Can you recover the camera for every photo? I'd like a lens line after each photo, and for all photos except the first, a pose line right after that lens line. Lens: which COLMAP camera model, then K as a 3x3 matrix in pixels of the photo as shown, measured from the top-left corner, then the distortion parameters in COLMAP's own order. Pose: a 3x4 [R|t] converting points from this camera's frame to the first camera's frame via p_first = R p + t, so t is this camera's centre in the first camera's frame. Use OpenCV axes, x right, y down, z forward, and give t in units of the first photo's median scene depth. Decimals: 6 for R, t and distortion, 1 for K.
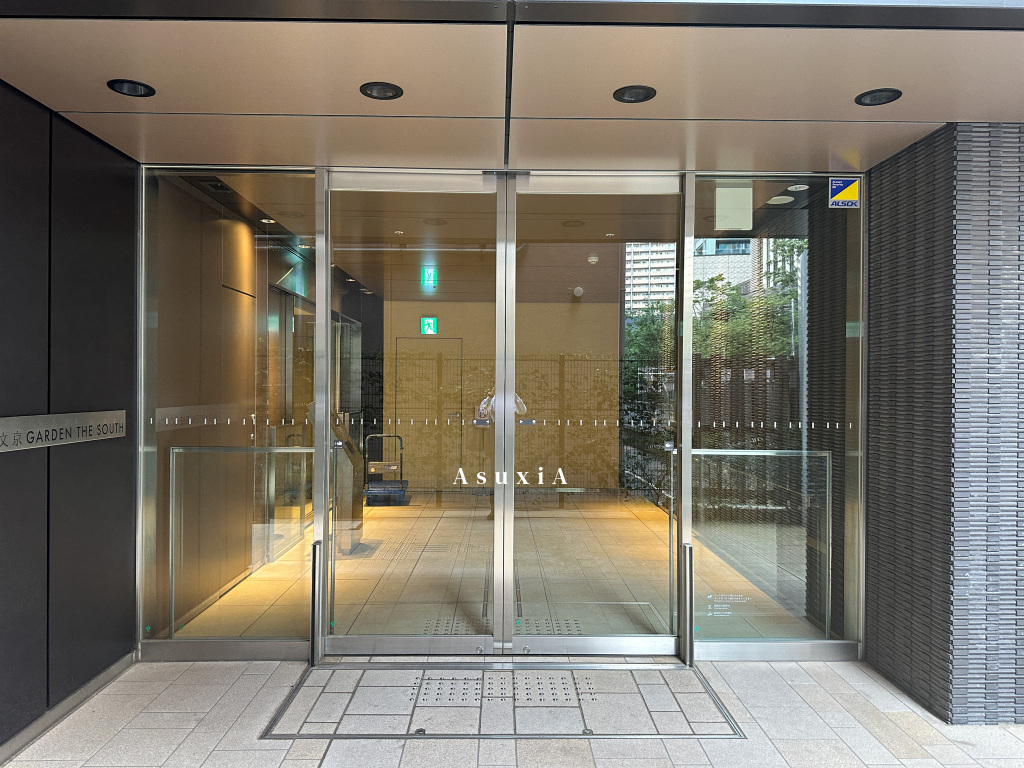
lens RADIAL K [[724.4, 0, 512.0], [0, 724.4, 384.0], [0, 0, 1]] dist [0.082451, -0.109980]
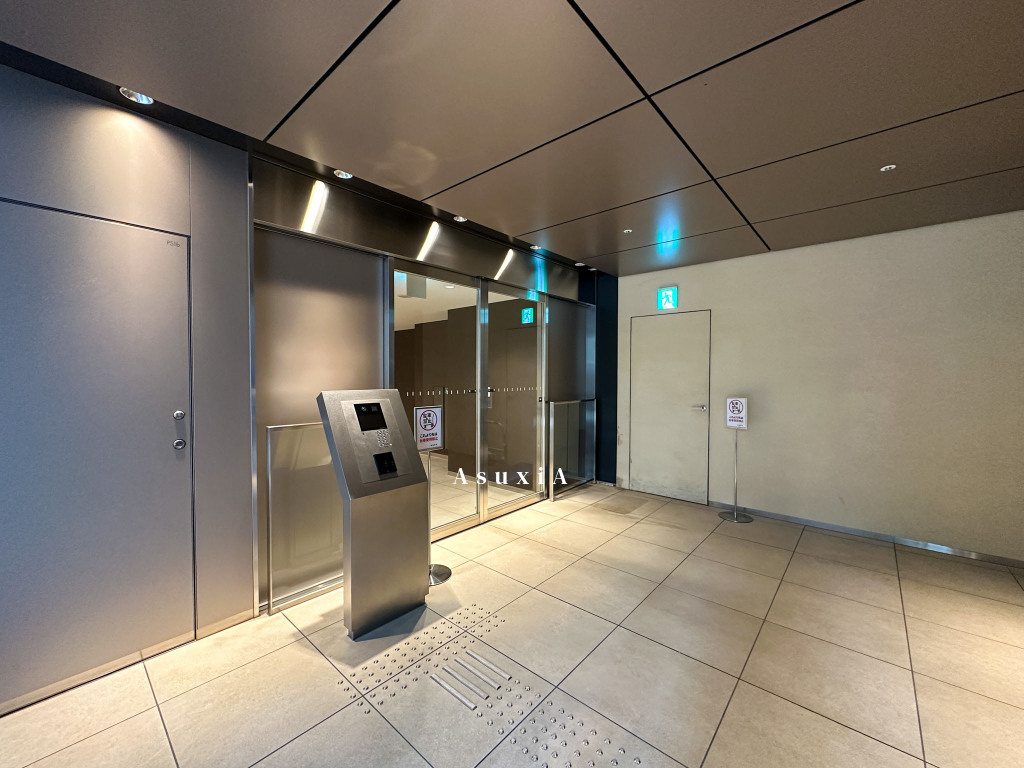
lens RADIAL K [[410.6, 0, 510.1], [0, 410.6, 381.9], [0, 0, 1]] dist [0.000878, 0.000027]
pose [[0.737655, 0.008763, -0.675121, 0.163439], [0.003691, 0.999849, 0.017010, 0.014222], [0.675167, -0.015039, 0.737511, 1.228416]]
